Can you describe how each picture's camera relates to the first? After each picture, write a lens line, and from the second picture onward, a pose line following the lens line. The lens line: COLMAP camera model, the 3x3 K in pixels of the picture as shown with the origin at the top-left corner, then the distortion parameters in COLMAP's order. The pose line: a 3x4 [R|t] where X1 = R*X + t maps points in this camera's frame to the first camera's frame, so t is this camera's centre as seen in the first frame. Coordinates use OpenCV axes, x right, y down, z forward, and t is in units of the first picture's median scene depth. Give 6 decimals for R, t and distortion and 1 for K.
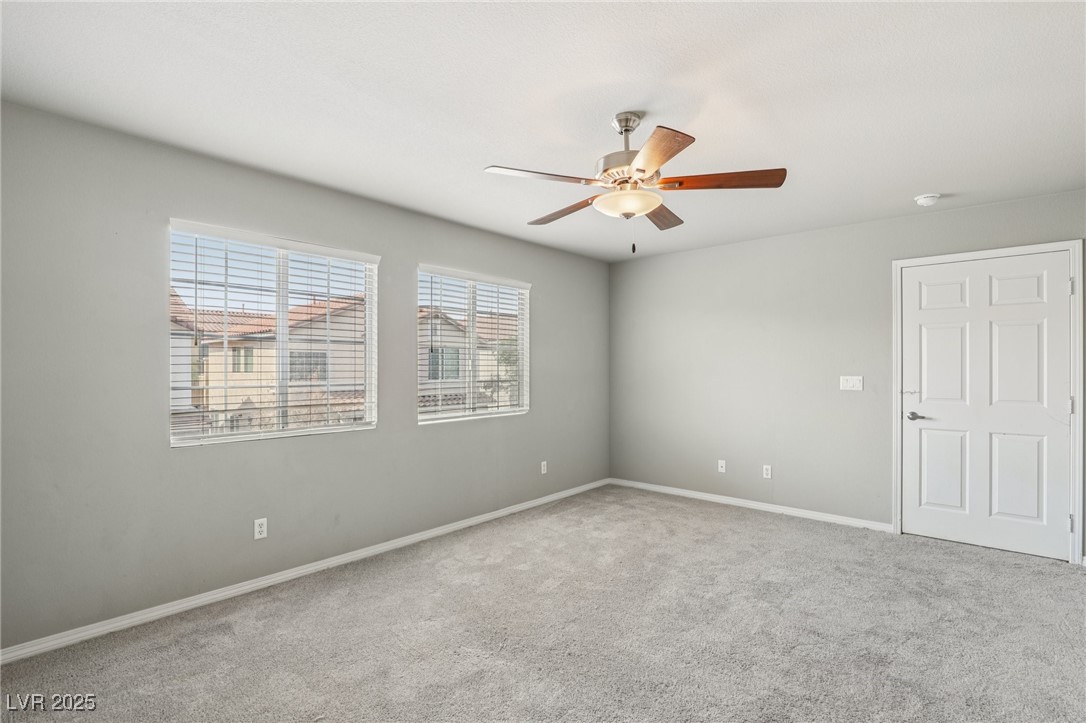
lens RADIAL K [[504.9, 0, 545.2], [0, 504.9, 364.4], [0, 0, 1]] dist [-0.026730, 0.002902]
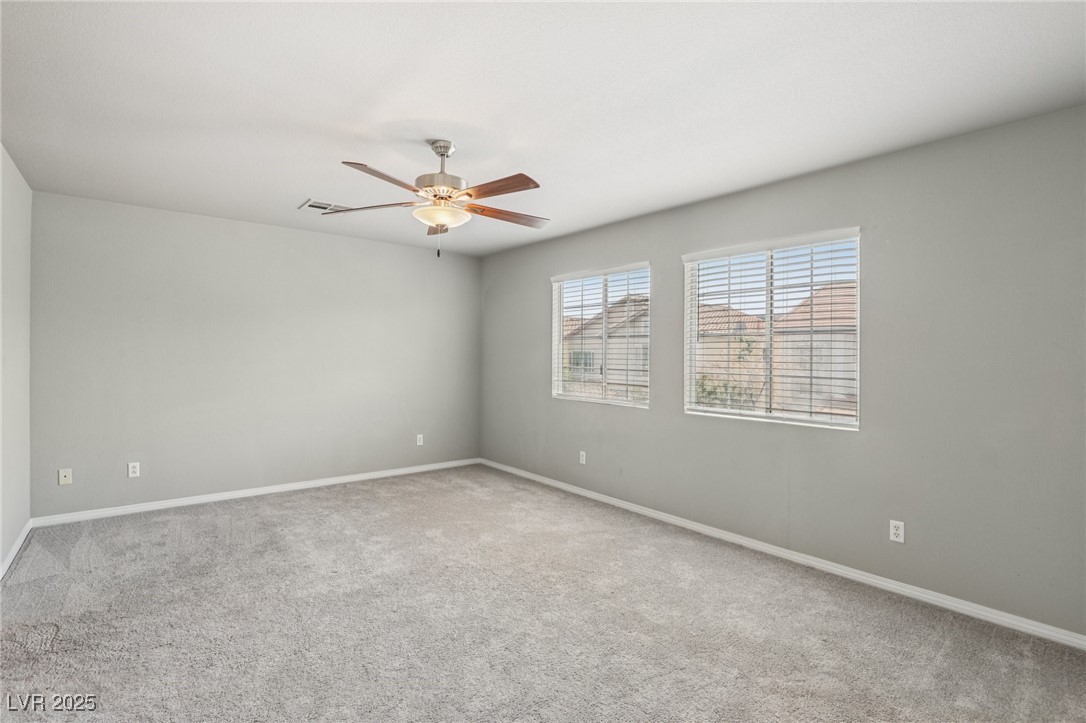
lens RADIAL K [[504.9, 0, 569.1], [0, 504.9, 363.4], [0, 0, 1]] dist [-0.026730, 0.002902]
pose [[-0.131780, 0.009808, -0.991230, 0.817620], [-0.006461, 0.999921, 0.010753, 0.009667], [0.991258, 0.007821, -0.131706, 0.934389]]
